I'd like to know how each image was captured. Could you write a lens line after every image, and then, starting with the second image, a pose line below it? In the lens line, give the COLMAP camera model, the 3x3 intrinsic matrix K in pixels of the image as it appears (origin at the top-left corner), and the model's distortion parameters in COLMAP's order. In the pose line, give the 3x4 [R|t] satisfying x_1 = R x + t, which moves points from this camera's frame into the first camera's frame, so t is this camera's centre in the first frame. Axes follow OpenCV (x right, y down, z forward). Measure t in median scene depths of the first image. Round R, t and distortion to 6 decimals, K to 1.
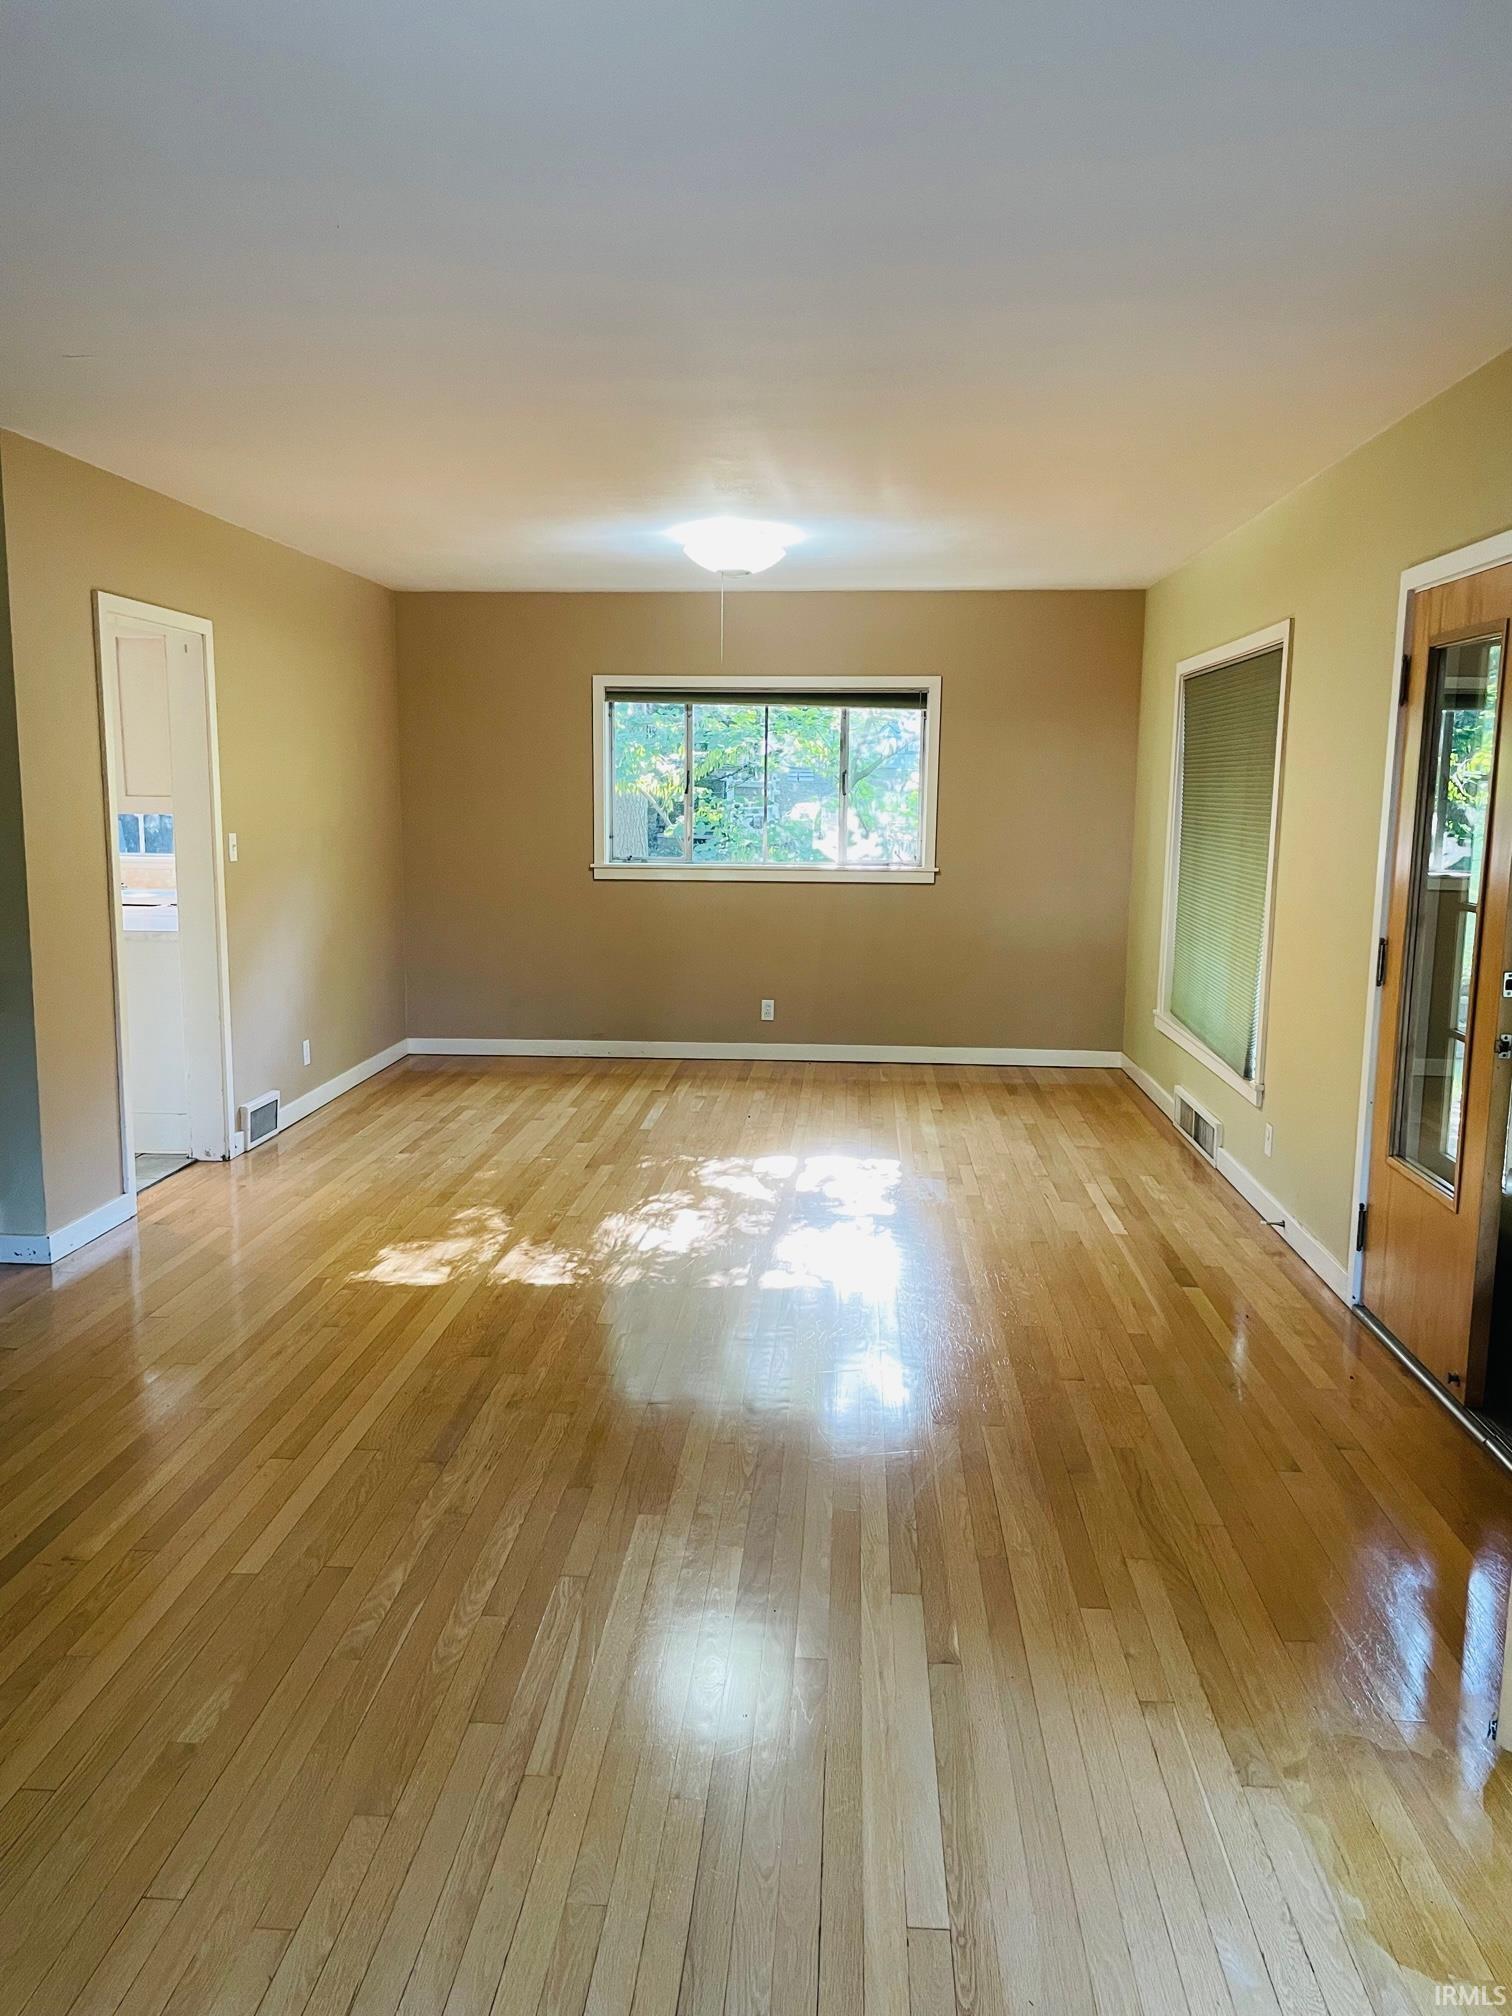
lens RADIAL K [[1522.5, 0, 755.9], [0, 1522.5, 1013.1], [0, 0, 1]] dist [0.080670, -0.106552]
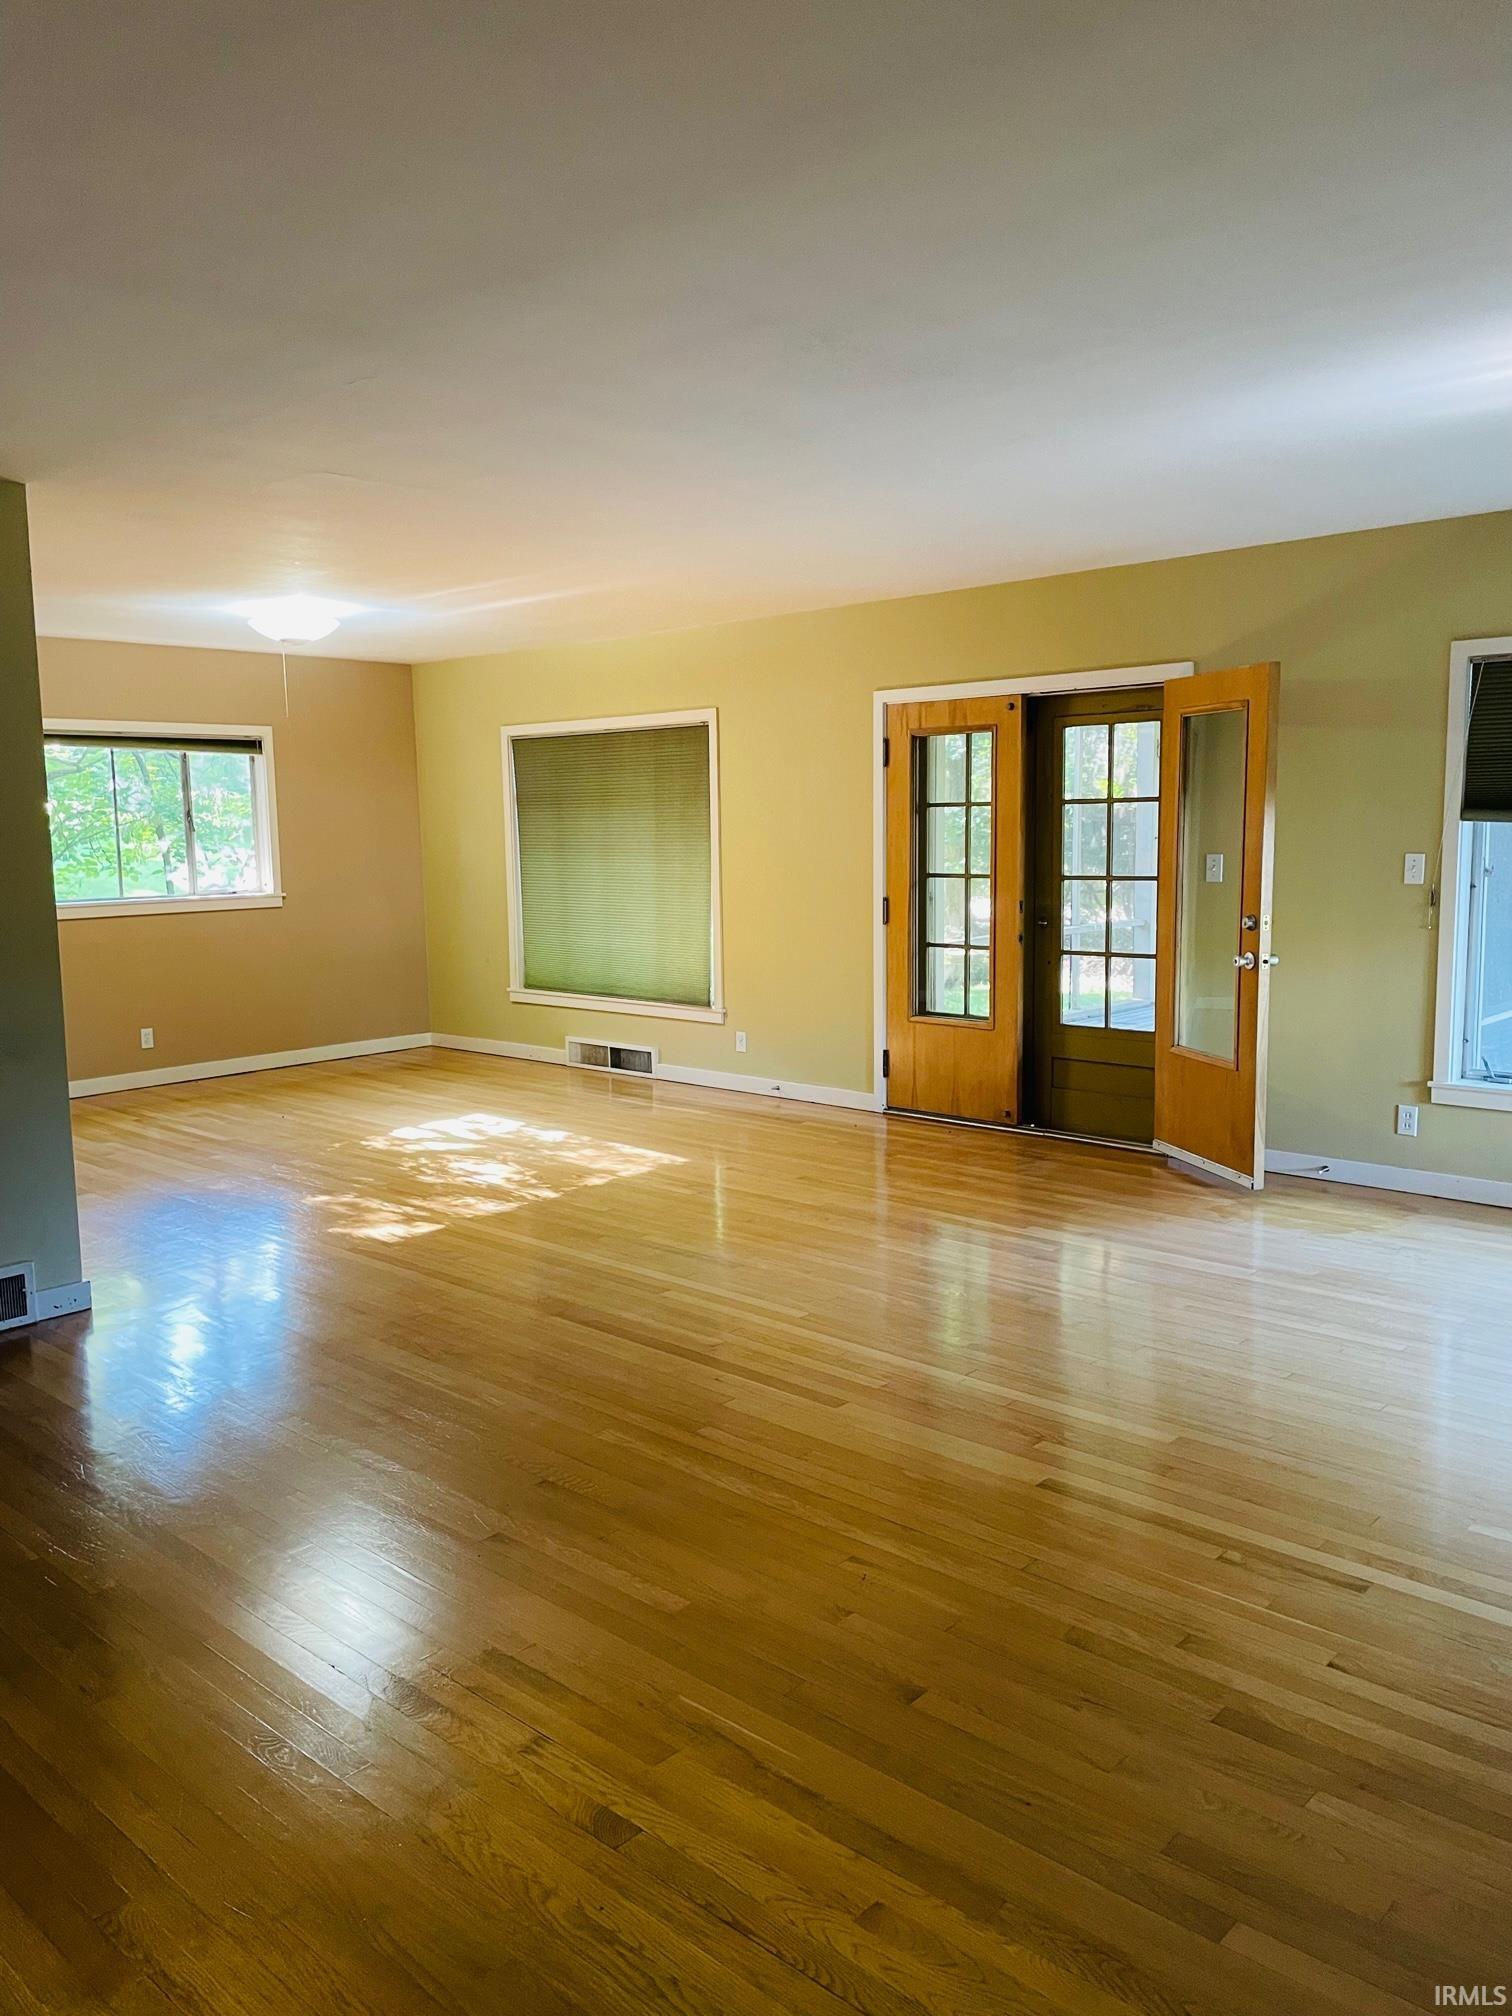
lens RADIAL K [[1522.5, 0, 753.2], [0, 1522.5, 1006.7], [0, 0, 1]] dist [0.080670, -0.106552]
pose [[0.584366, -0.109639, 0.804050, -0.615917], [0.138700, 0.989745, 0.034157, -0.001714], [-0.799549, 0.091561, 0.593580, 0.047578]]
